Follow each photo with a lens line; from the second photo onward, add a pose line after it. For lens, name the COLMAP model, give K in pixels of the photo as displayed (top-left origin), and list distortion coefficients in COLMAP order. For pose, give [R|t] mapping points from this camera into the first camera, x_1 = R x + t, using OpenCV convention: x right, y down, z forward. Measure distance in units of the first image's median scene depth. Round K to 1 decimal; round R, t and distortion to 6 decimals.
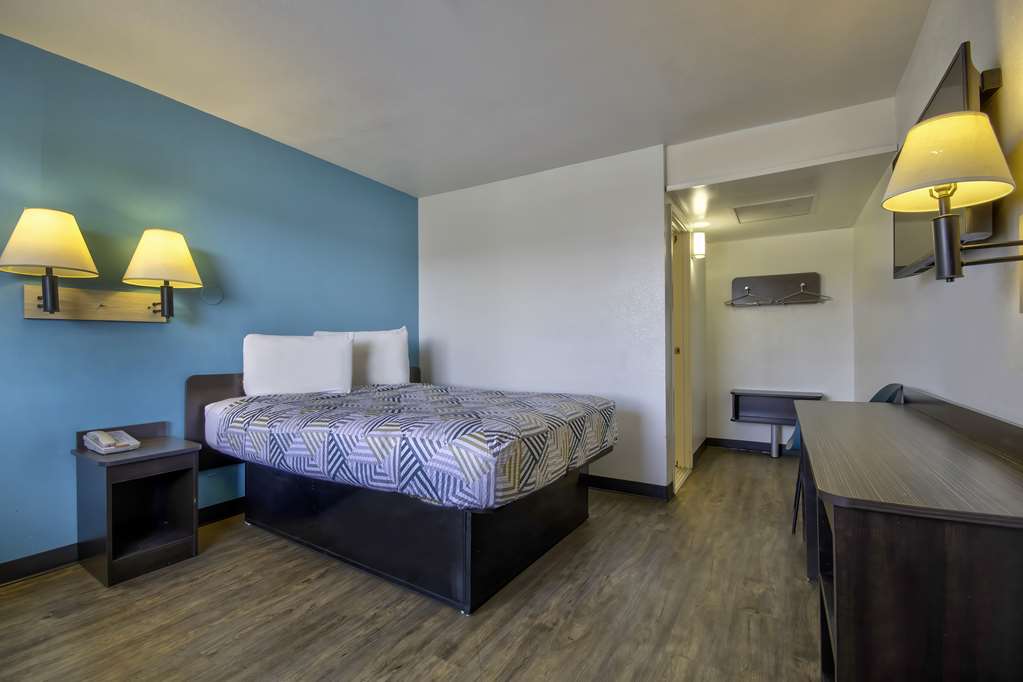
lens RADIAL K [[451.4, 0, 511.5], [0, 451.4, 341.0], [0, 0, 1]] dist [-0.003482, -0.000251]
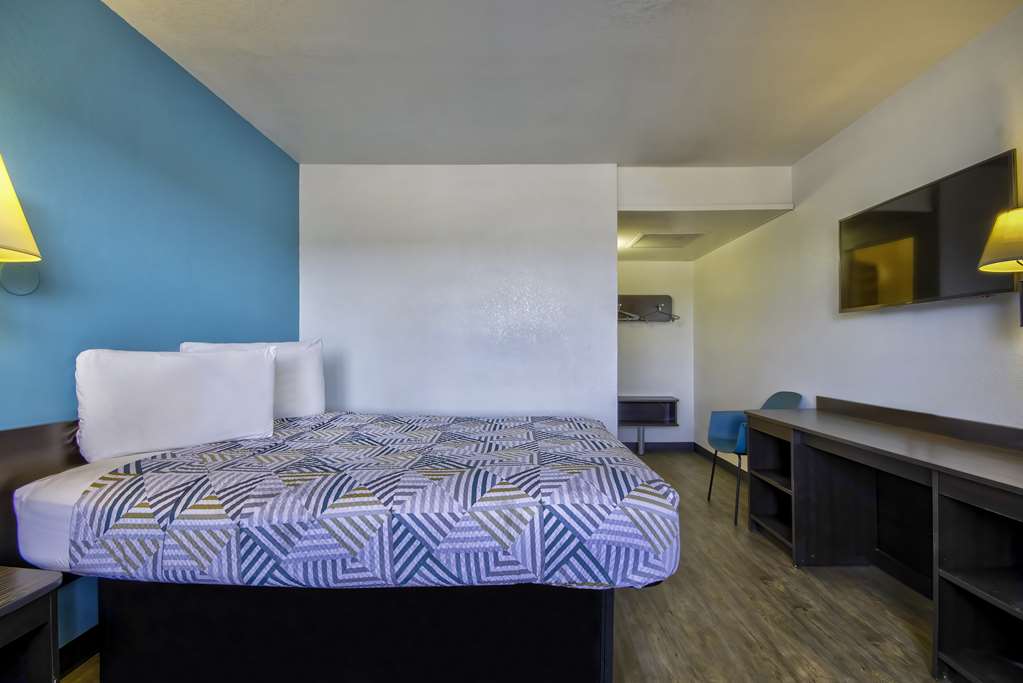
lens RADIAL K [[451.4, 0, 511.5], [0, 451.4, 341.5], [0, 0, 1]] dist [-0.003482, -0.000251]
pose [[0.866208, 0.012650, 0.499524, -0.604560], [-0.011654, 0.999919, -0.005113, -0.041090], [-0.499548, -0.001393, 0.866285, 0.375834]]
